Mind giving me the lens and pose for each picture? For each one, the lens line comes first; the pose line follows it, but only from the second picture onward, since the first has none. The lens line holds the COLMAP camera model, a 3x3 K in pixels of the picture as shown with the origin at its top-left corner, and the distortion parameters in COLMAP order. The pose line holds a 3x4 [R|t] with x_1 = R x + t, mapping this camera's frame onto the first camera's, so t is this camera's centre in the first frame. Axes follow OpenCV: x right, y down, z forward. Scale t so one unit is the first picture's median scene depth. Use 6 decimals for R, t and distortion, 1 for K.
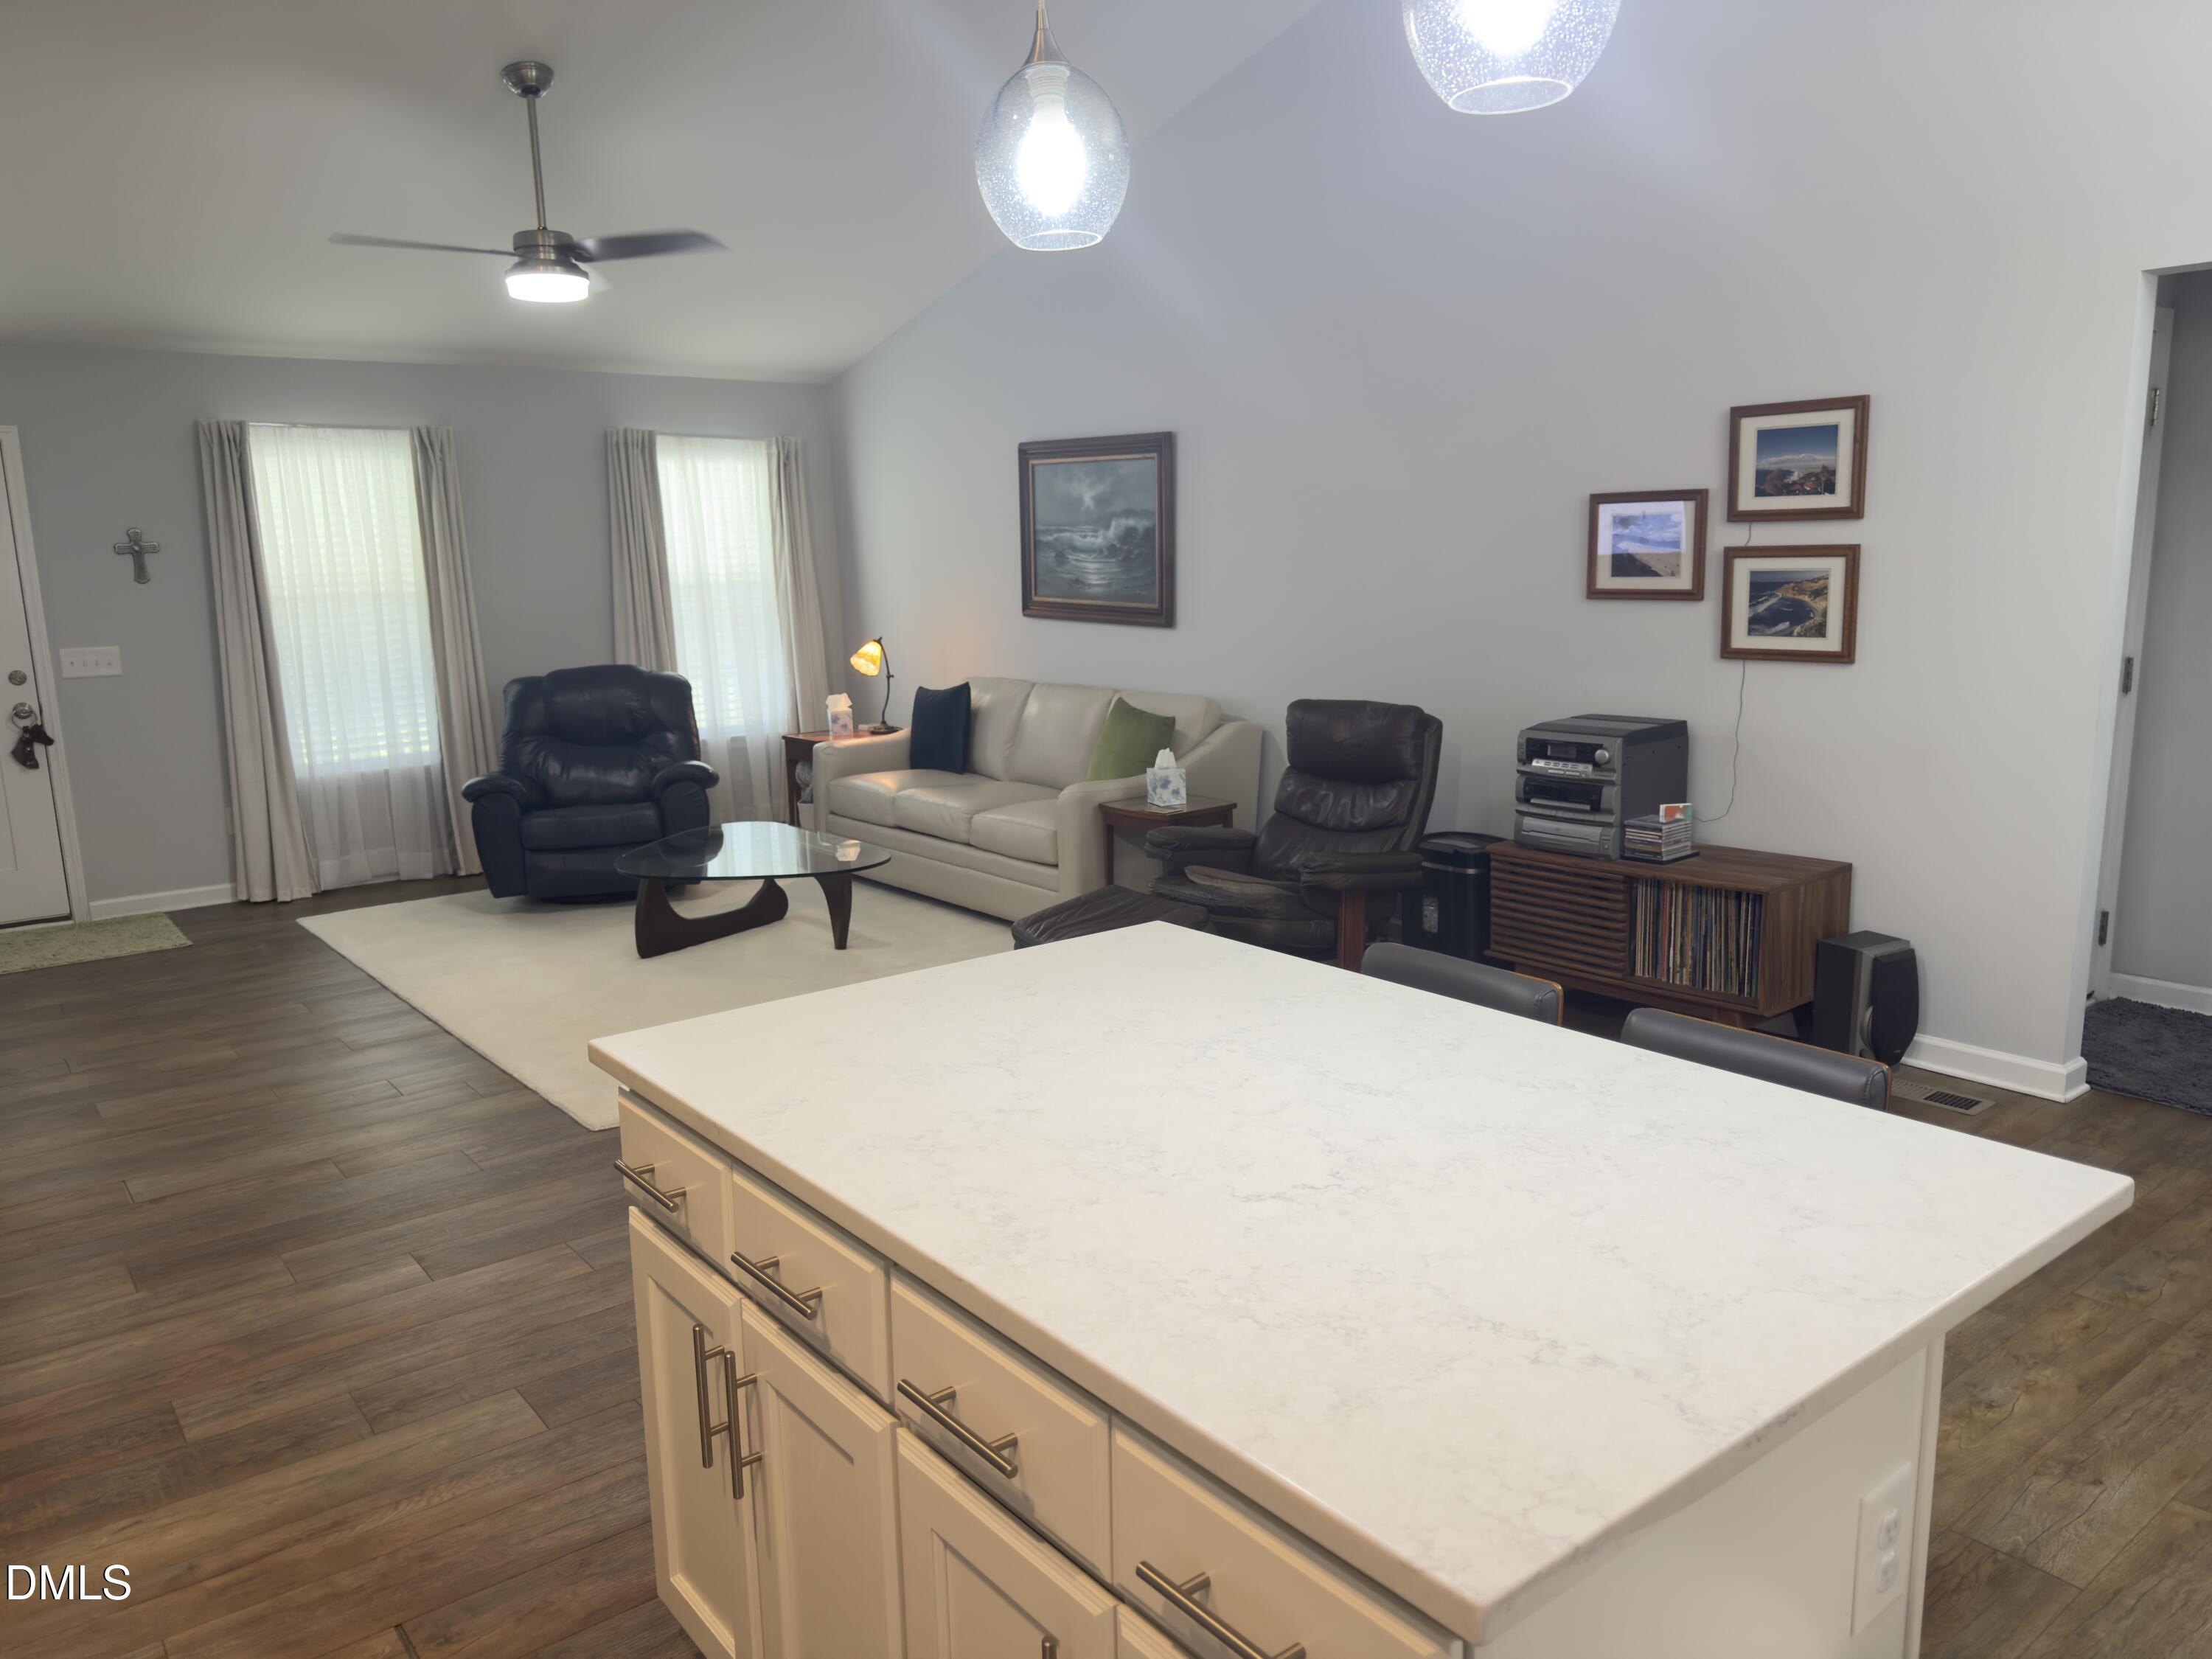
lens RADIAL K [[1546.0, 0, 1093.6], [0, 1546.0, 846.7], [0, 0, 1]] dist [0.032456, -0.033021]
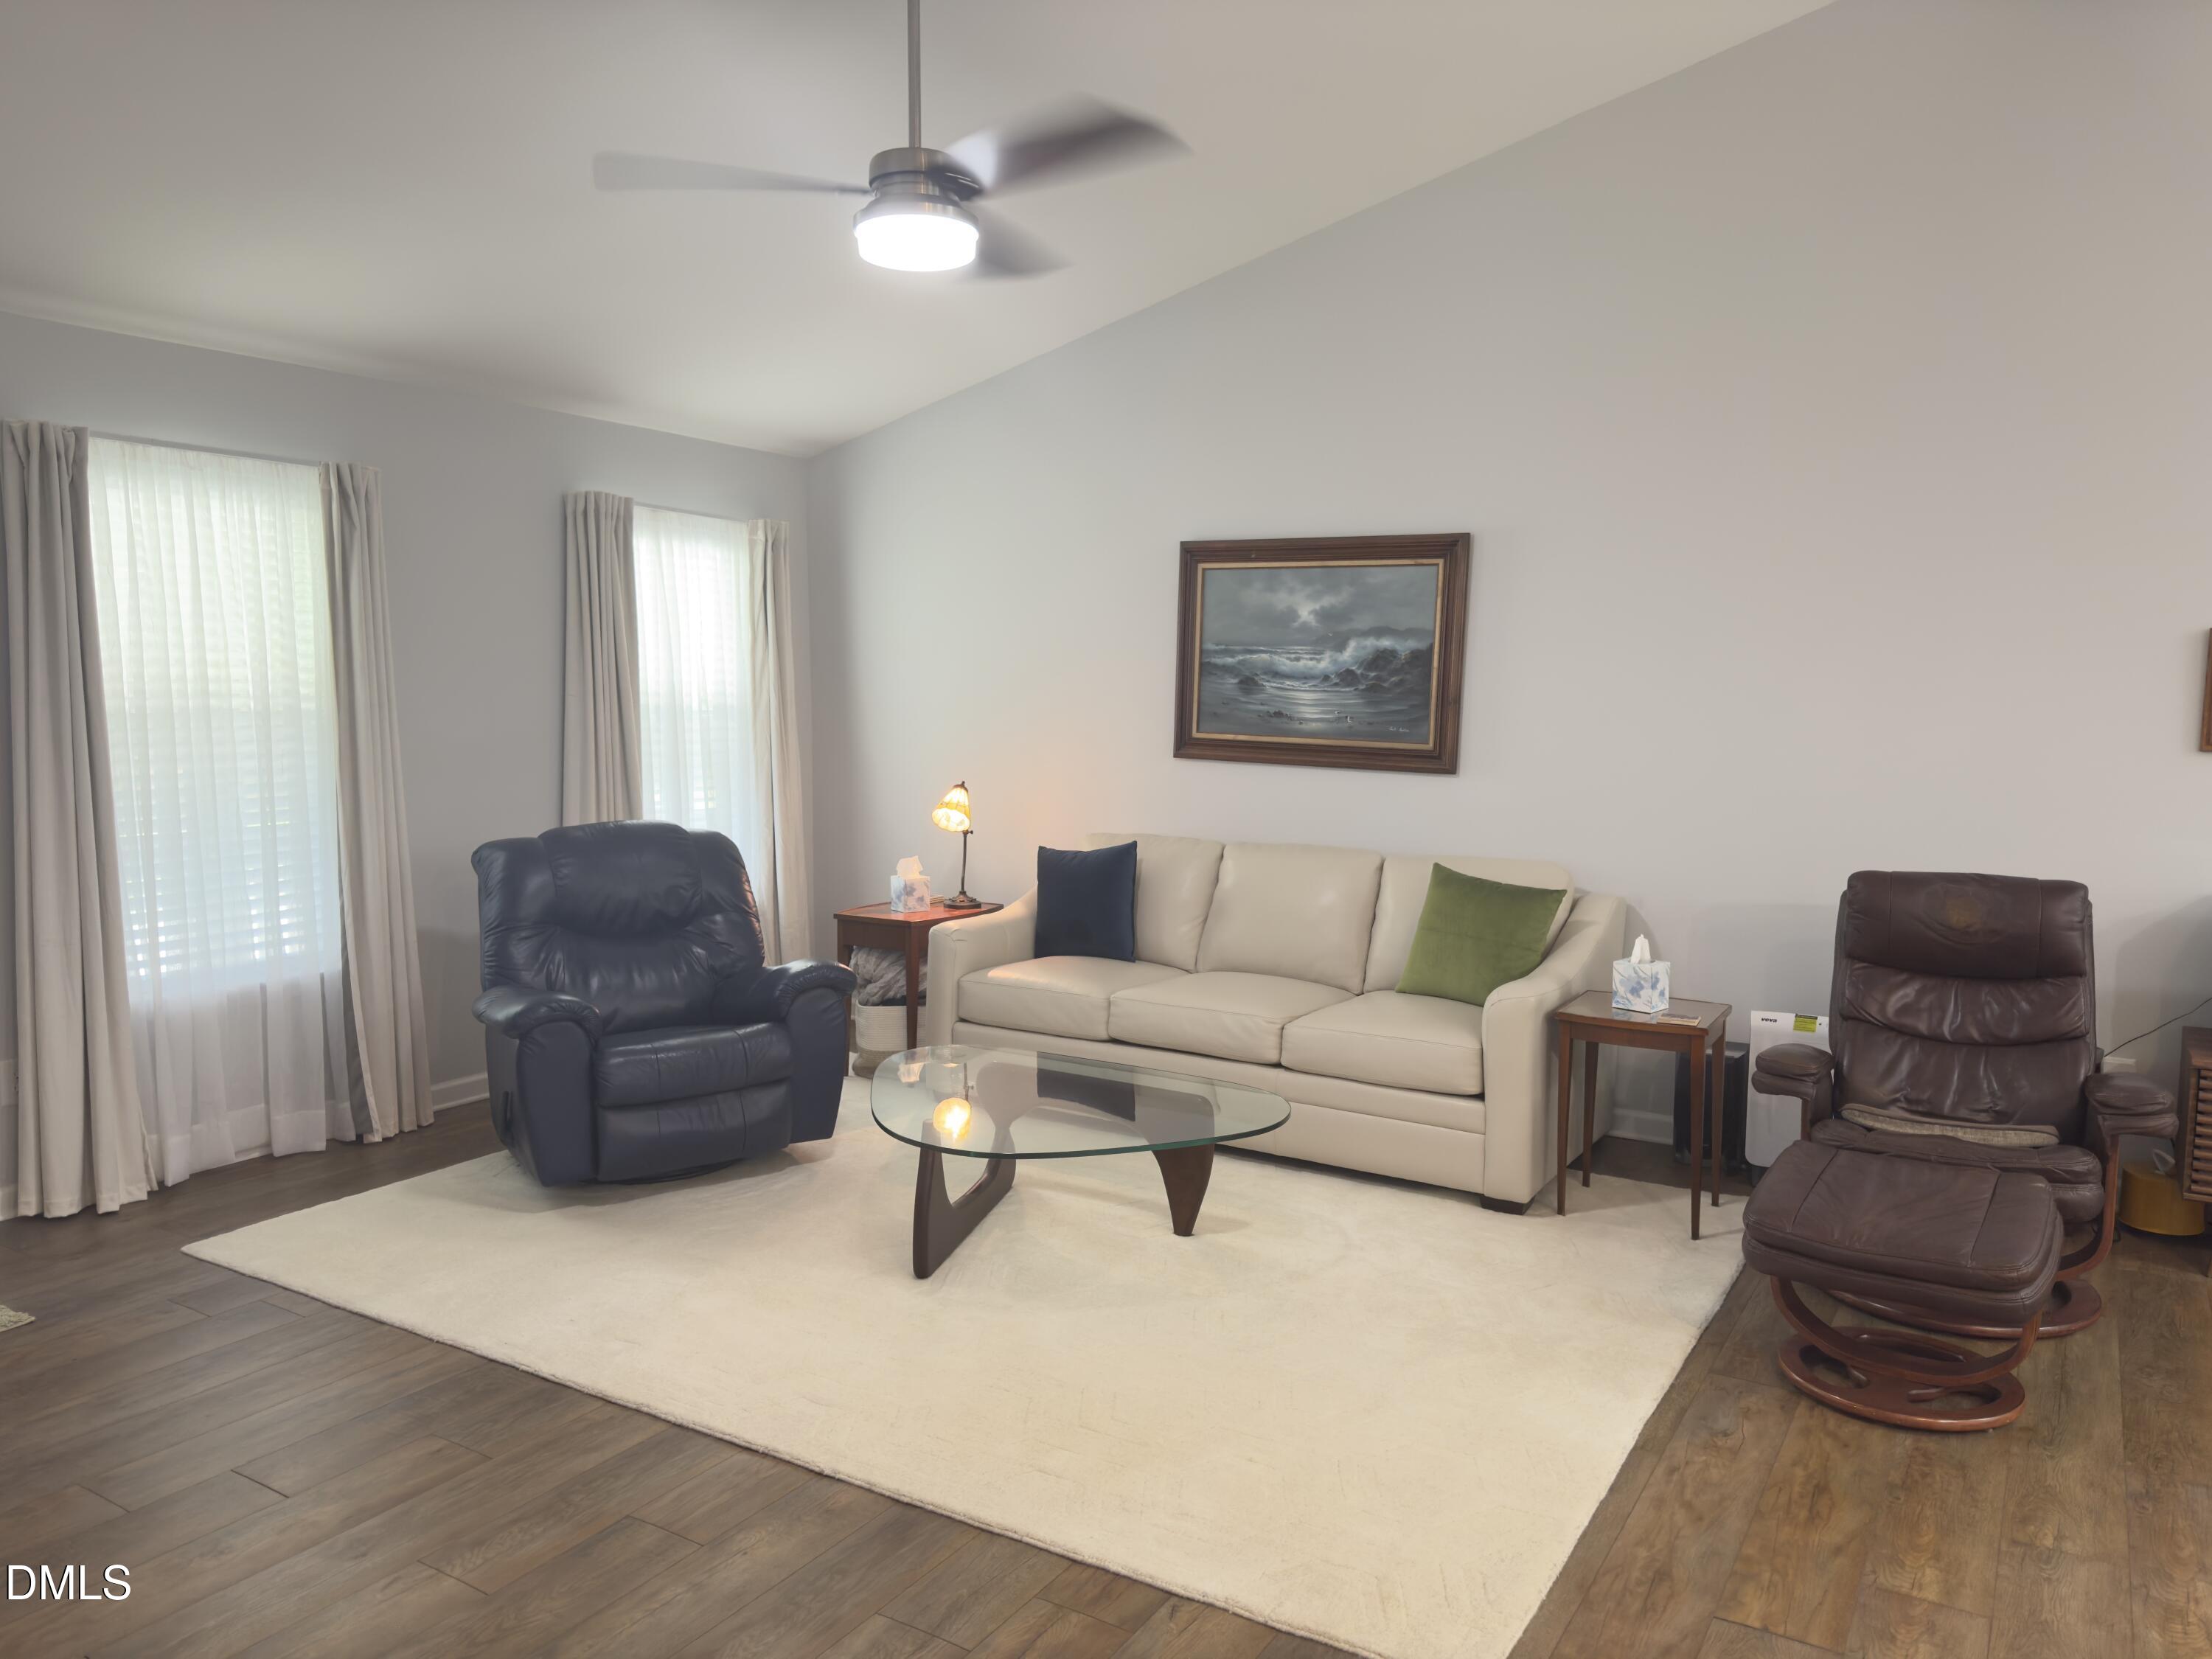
lens RADIAL K [[1546.0, 0, 1084.3], [0, 1546.0, 832.9], [0, 0, 1]] dist [0.032456, -0.033021]
pose [[0.943052, -0.001834, 0.332639, -0.362137], [0.035199, 0.994921, -0.094306, -0.040024], [-0.330777, 0.100644, 0.938327, 0.293574]]
